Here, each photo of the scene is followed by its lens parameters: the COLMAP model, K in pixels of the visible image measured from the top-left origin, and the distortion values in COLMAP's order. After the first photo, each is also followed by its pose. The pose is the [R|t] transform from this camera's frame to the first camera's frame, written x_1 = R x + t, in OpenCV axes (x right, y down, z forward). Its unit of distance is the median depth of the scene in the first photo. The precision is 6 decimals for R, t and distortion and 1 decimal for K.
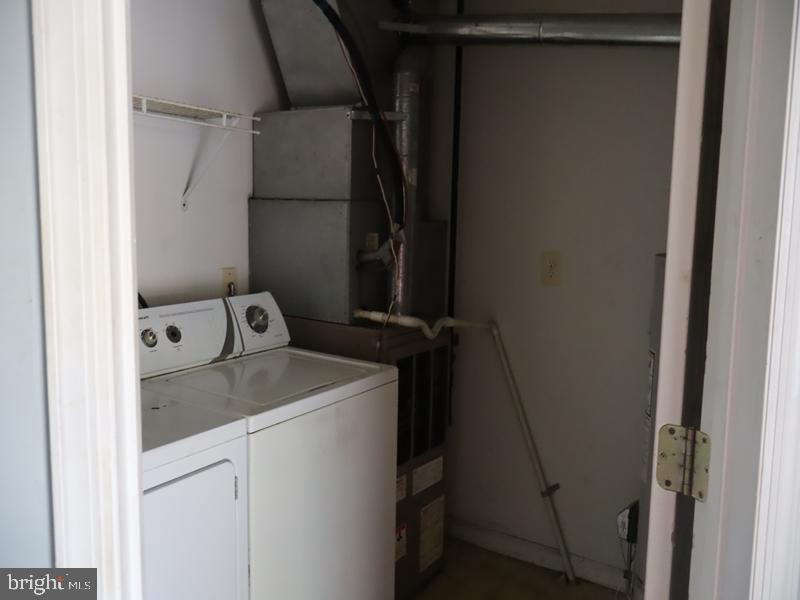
lens RADIAL K [[673.0, 0, 399.1], [0, 673.0, 271.6], [0, 0, 1]] dist [-0.010943, 0.009361]
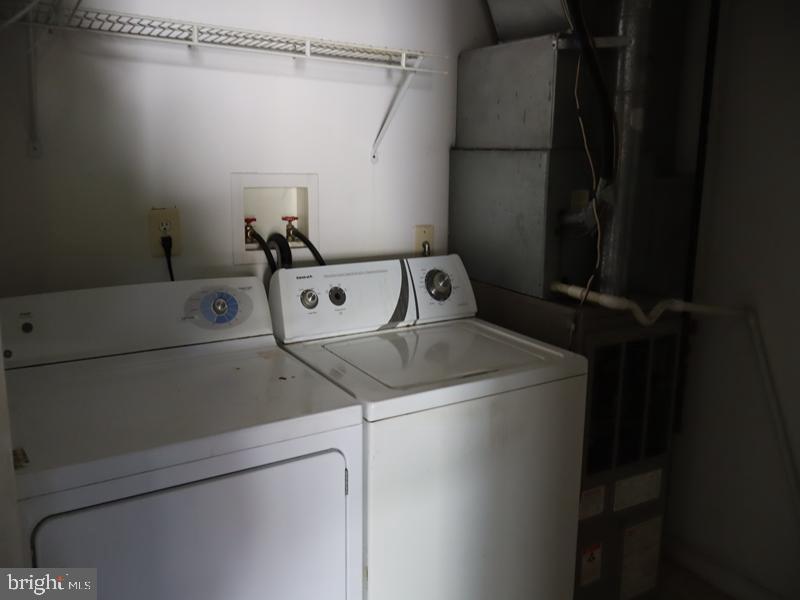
lens RADIAL K [[671.9, 0, 399.7], [0, 671.9, 265.1], [0, 0, 1]] dist [-0.003862, 0.000457]
pose [[0.904921, 0.061108, -0.421170, 0.115034], [-0.034636, 0.996930, 0.070227, -0.016108], [0.424168, -0.048962, 0.904259, 0.167601]]
